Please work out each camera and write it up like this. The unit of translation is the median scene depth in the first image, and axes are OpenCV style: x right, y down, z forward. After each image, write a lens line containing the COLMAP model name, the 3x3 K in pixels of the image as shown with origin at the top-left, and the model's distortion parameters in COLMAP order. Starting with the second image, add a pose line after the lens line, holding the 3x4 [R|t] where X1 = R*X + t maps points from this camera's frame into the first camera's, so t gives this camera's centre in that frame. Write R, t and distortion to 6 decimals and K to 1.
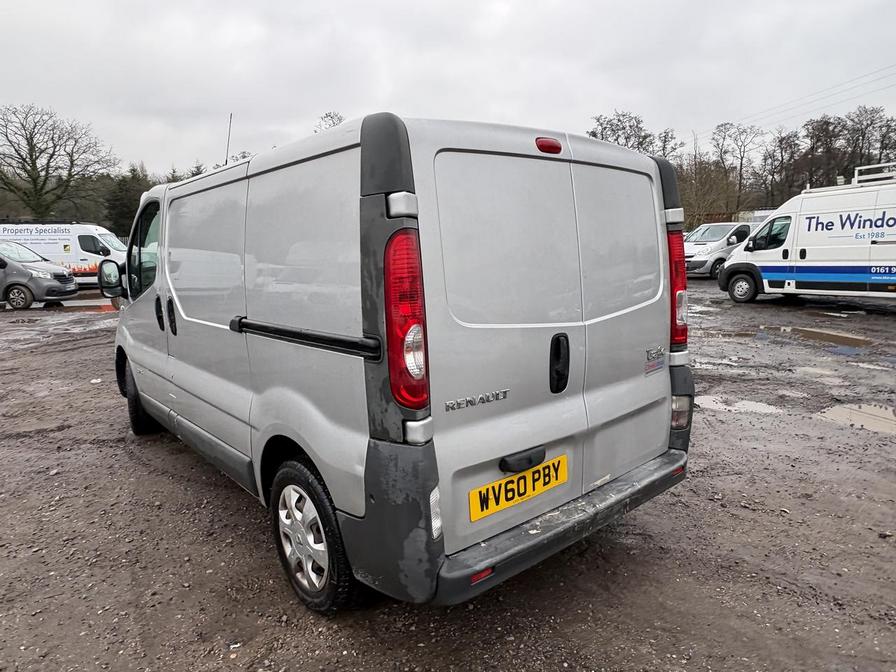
lens RADIAL K [[567.7, 0, 439.7], [0, 567.7, 339.3], [0, 0, 1]] dist [0.000227, 0.001903]
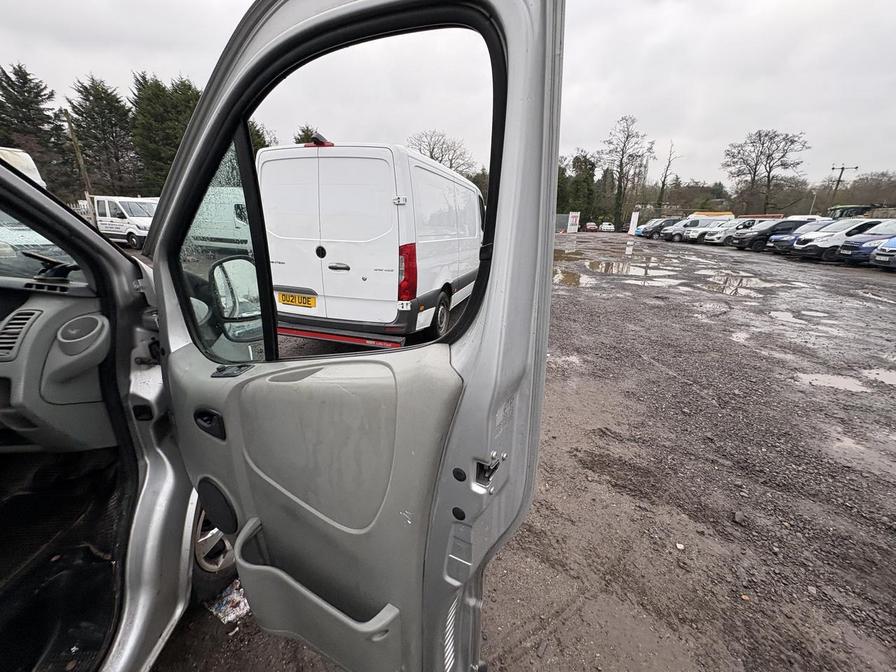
lens RADIAL K [[355.9, 0, 447.5], [0, 355.9, 336.4], [0, 0, 1]] dist [-0.000730, 0.000385]
pose [[0.822984, 0.212311, -0.526898, 0.095907], [-0.131808, 0.973587, 0.186426, -0.325477], [0.552562, -0.083977, 0.829231, 1.812112]]
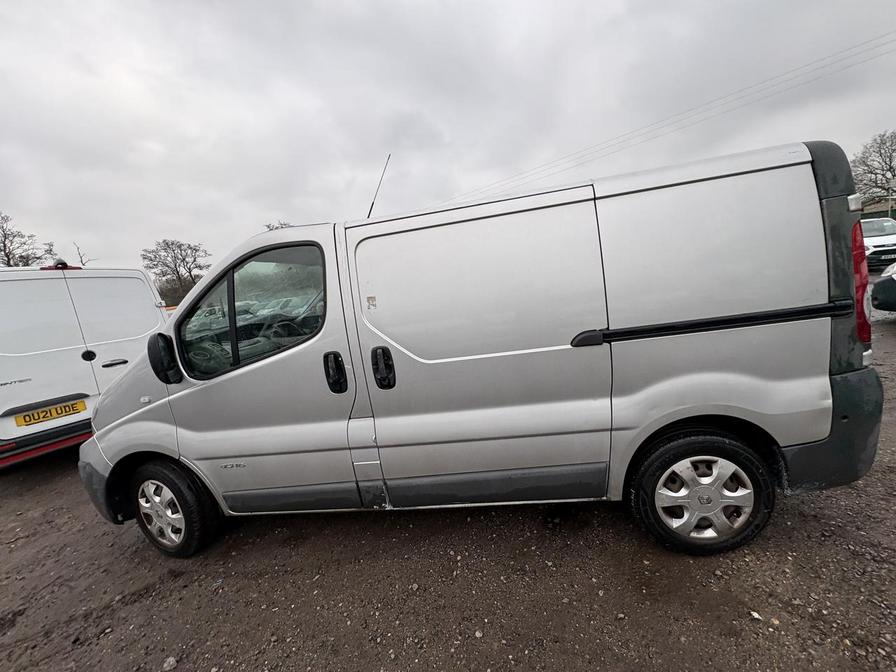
lens RADIAL K [[355.9, 0, 447.5], [0, 355.9, 336.4], [0, 0, 1]] dist [-0.000730, 0.000385]
pose [[0.742040, -0.169049, 0.648690, -0.889268], [0.219110, 0.975694, 0.003625, -0.081844], [-0.633535, 0.139444, 0.761044, 0.612013]]
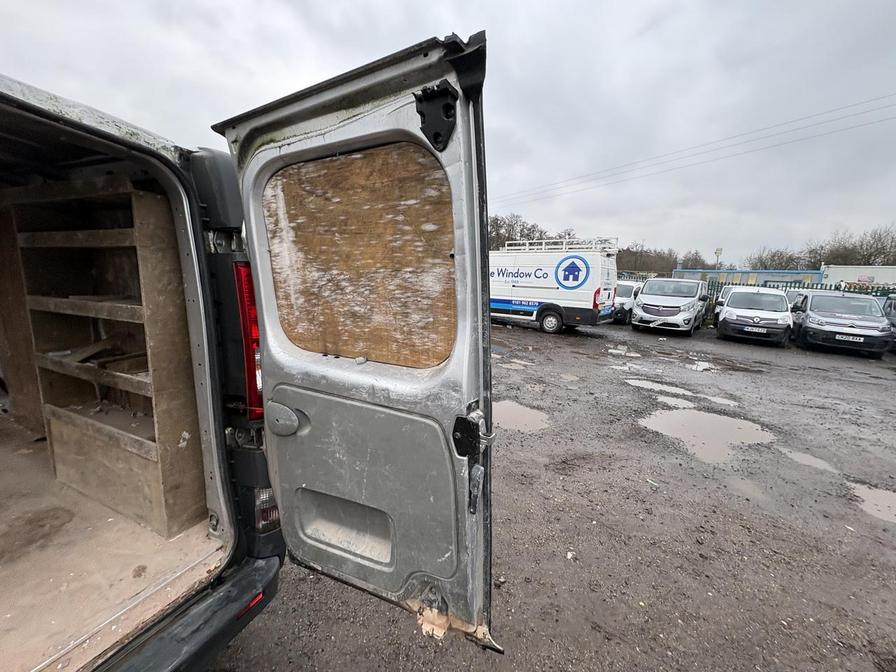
lens RADIAL K [[360.1, 0, 451.4], [0, 360.1, 331.3], [0, 0, 1]] dist [-0.000169, -0.000099]
pose [[0.890892, 0.008050, 0.454145, 0.419061], [-0.005586, 0.999961, -0.006768, -0.101238], [-0.454182, 0.003492, 0.890902, 0.473364]]
